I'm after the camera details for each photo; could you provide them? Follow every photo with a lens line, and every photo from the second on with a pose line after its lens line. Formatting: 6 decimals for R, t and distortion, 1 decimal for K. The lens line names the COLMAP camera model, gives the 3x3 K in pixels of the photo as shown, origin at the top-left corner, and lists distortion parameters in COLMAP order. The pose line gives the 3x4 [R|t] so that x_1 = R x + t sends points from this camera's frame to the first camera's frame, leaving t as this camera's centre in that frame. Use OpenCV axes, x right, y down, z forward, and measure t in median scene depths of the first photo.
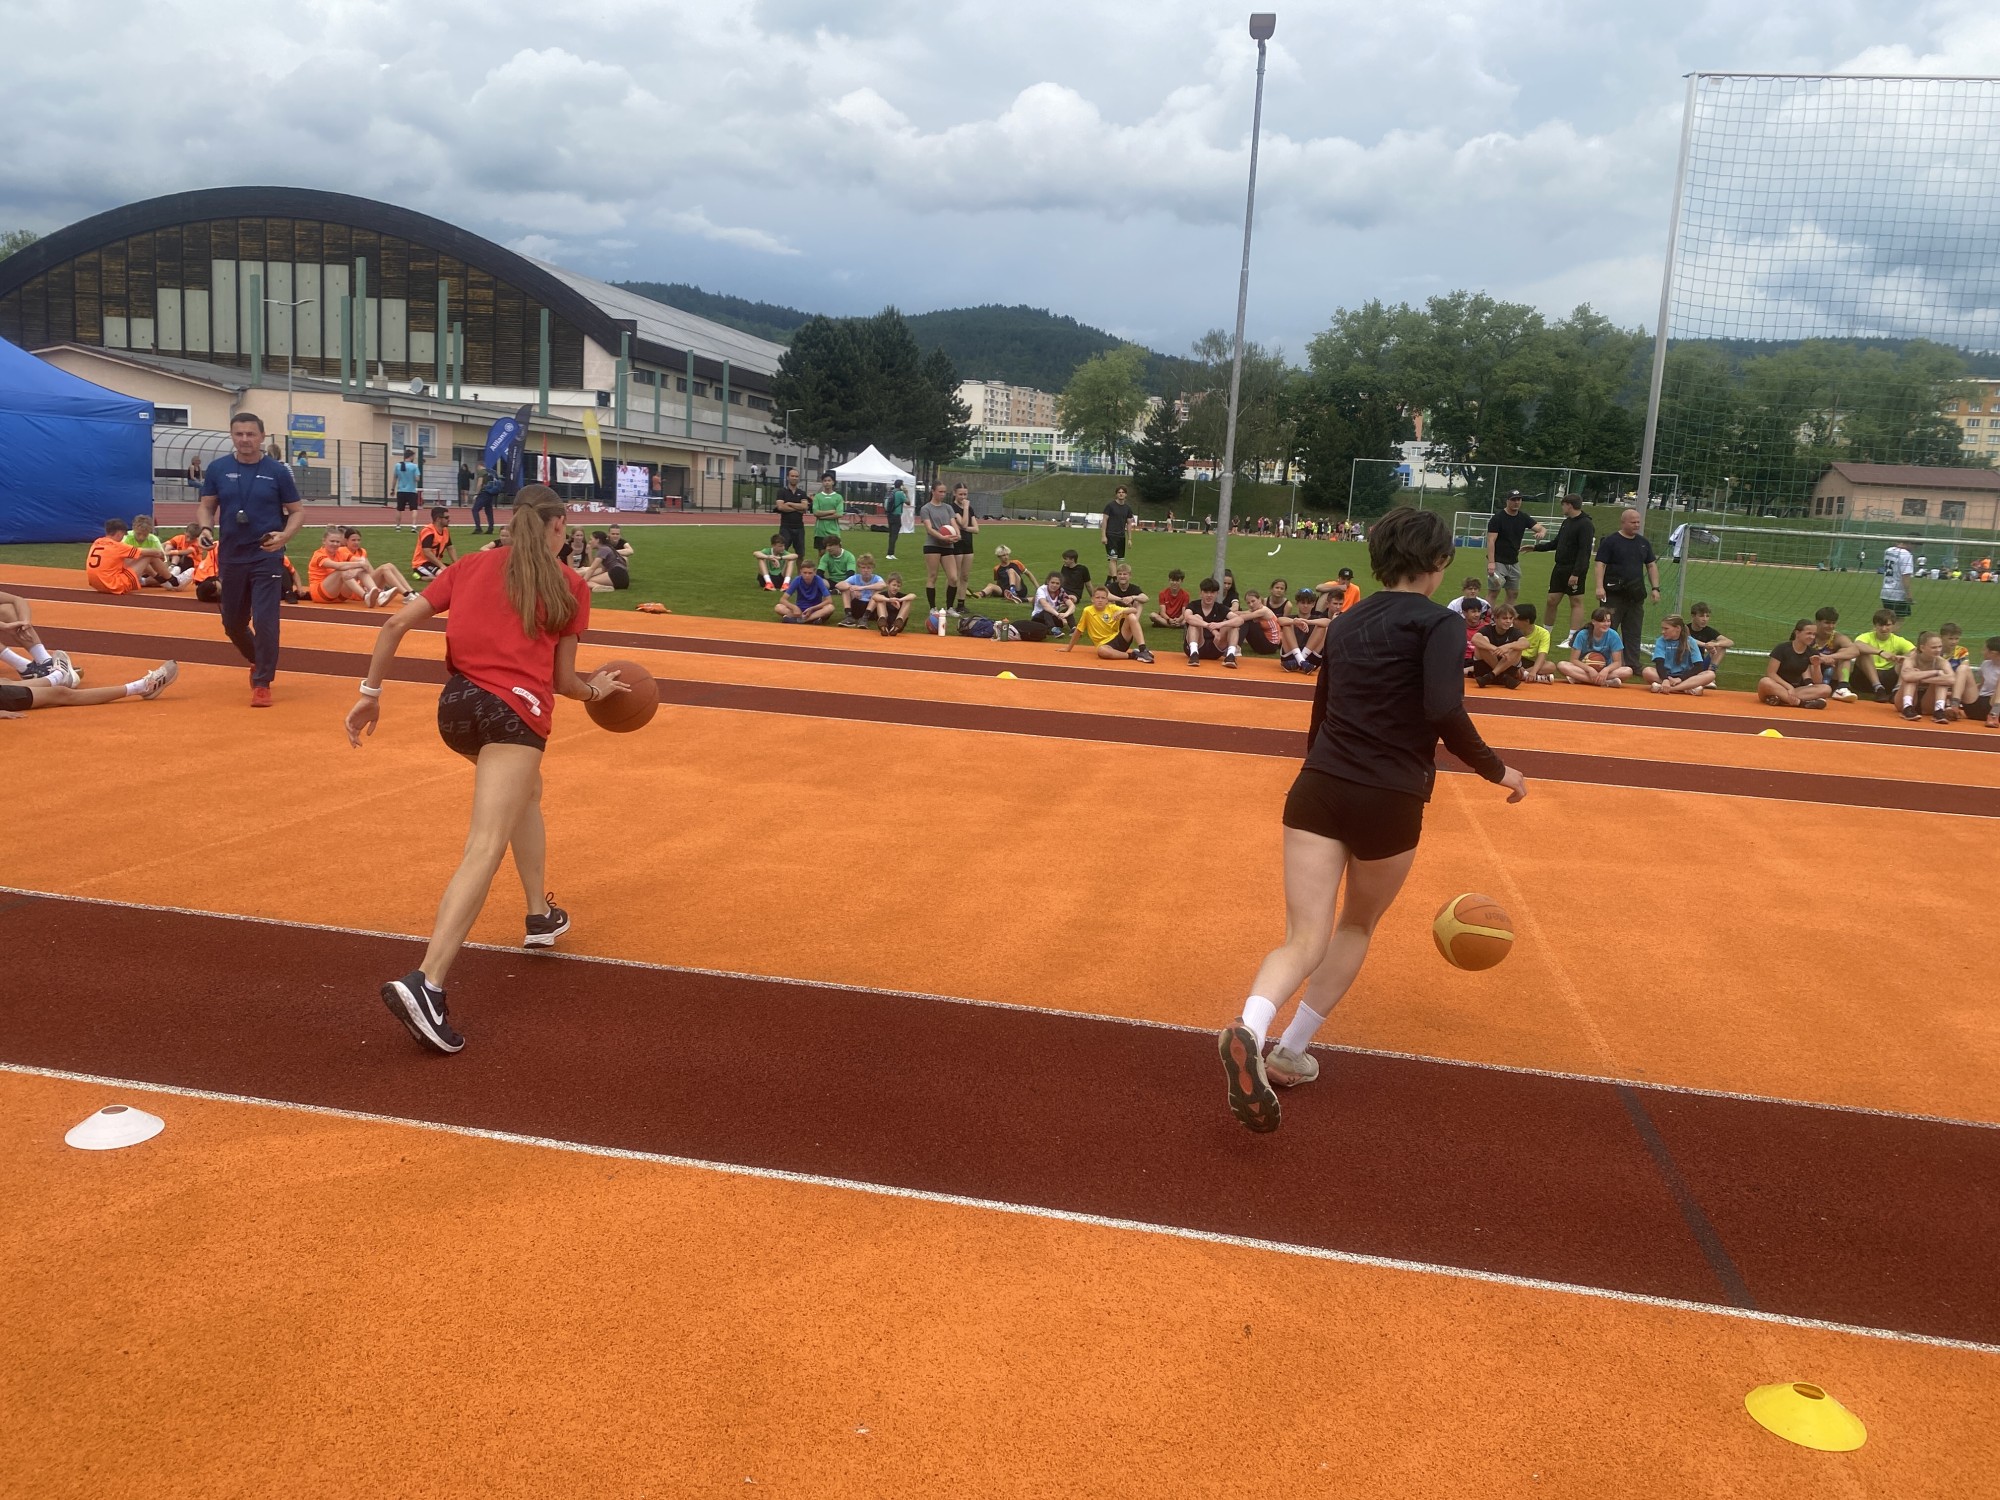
lens RADIAL K [[1533.3, 0, 991.5], [0, 1533.3, 743.4], [0, 0, 1]] dist [0.002422, -0.003975]
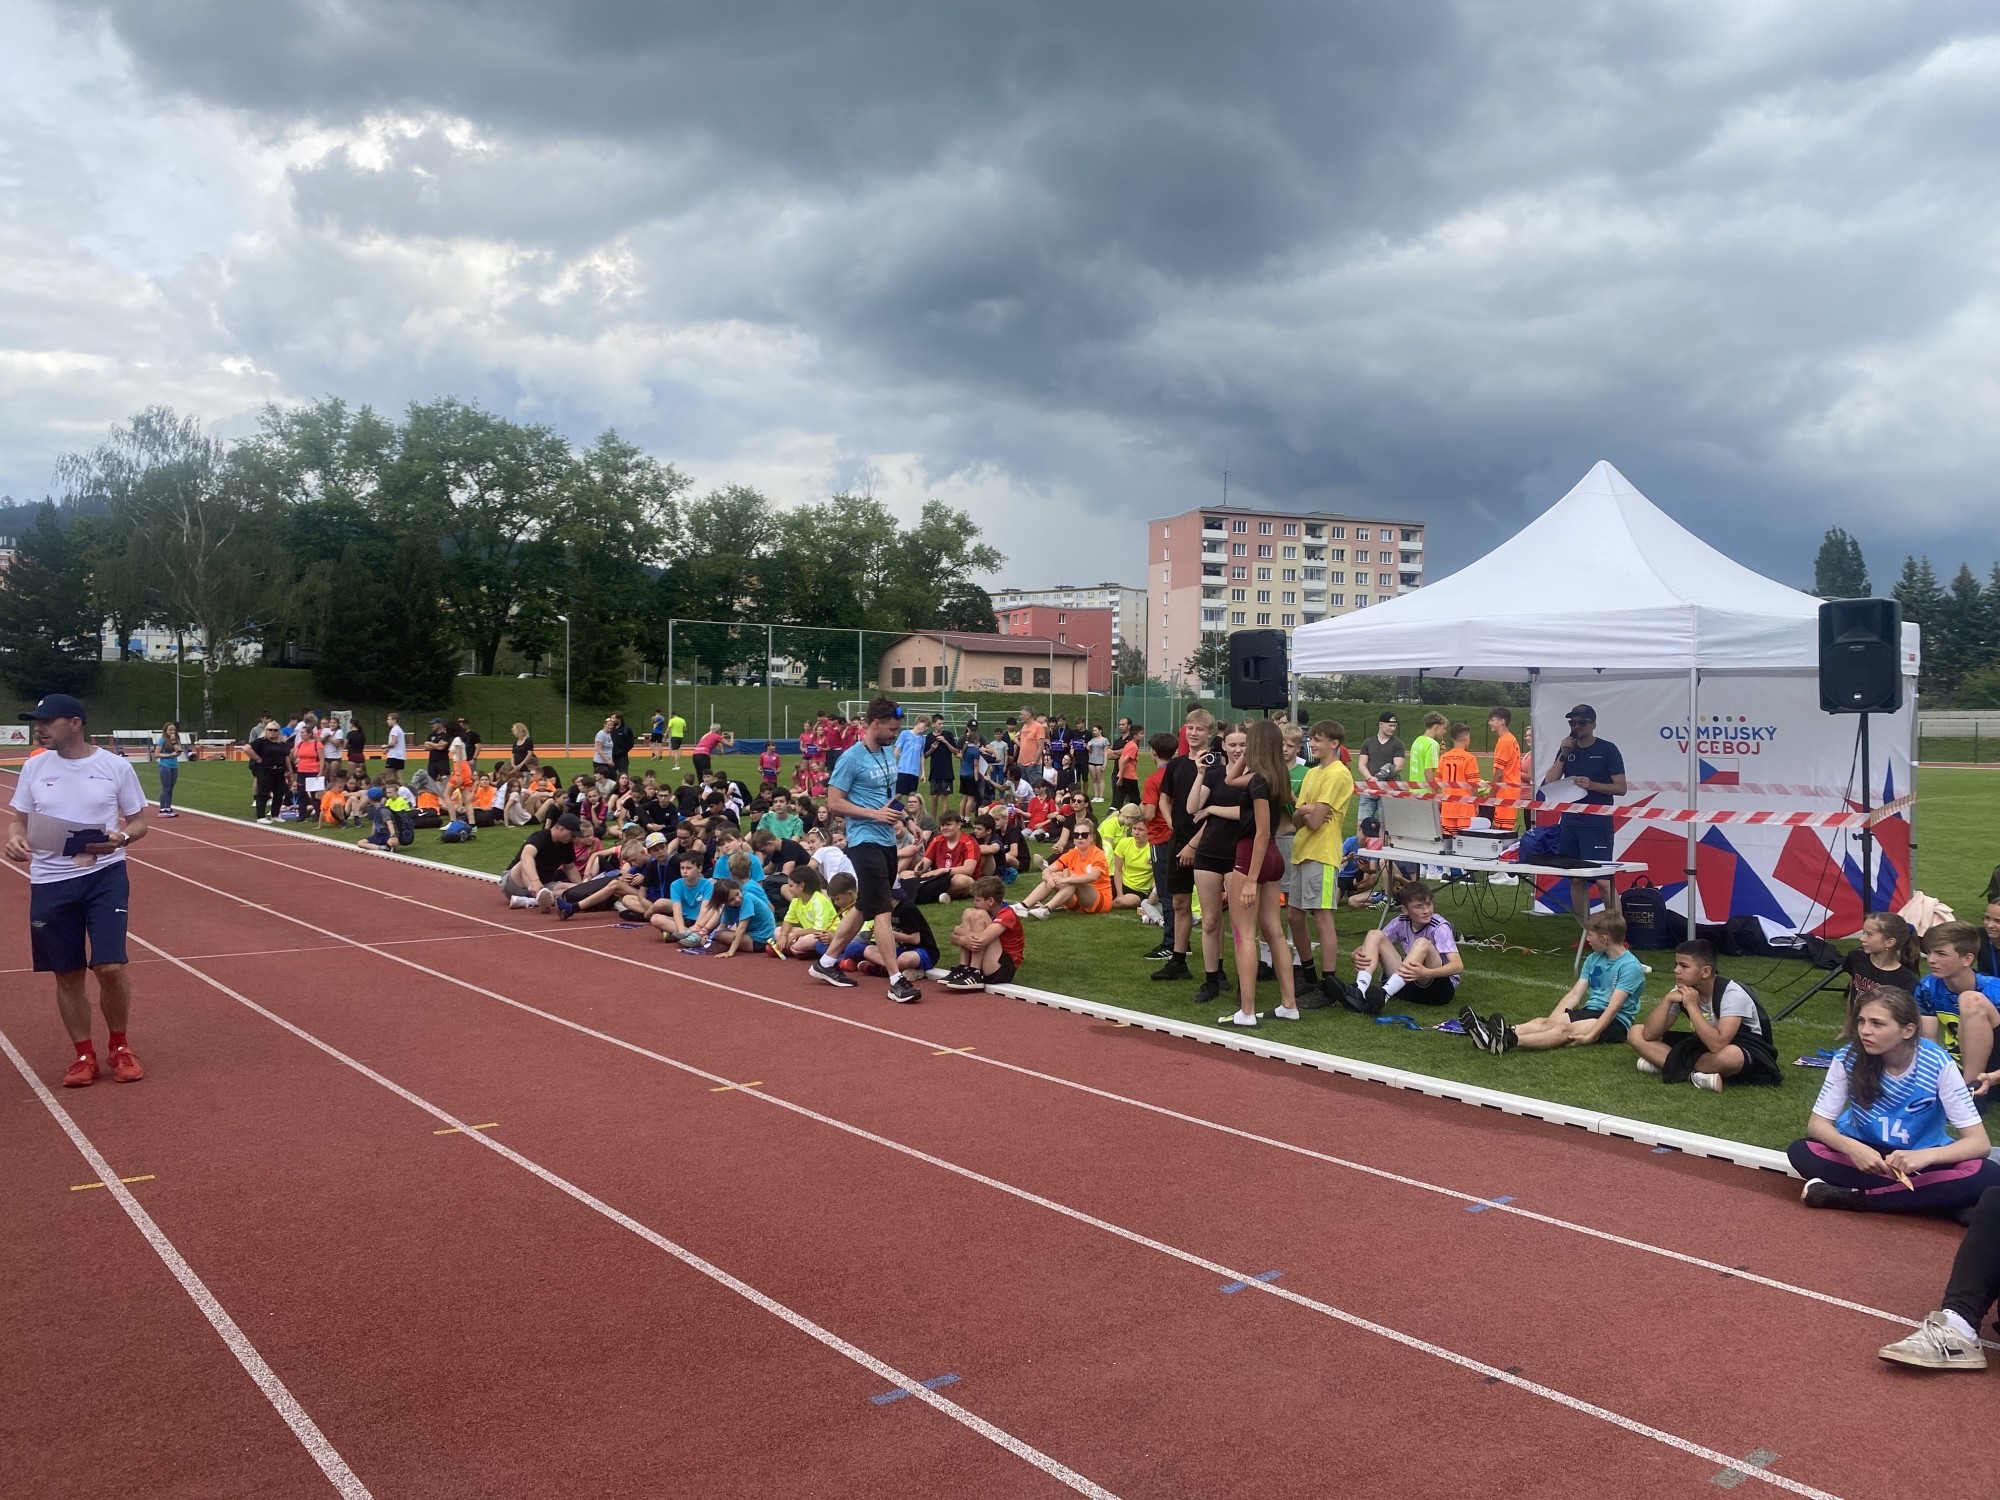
lens RADIAL K [[1537.2, 0, 983.7], [0, 1537.2, 753.7], [0, 0, 1]] dist [0.002434, 0.010374]
pose [[0.644459, -0.061582, 0.762155, -0.102615], [0.142354, 0.988988, -0.040461, -0.064622], [-0.751271, 0.134571, 0.646129, 0.373664]]
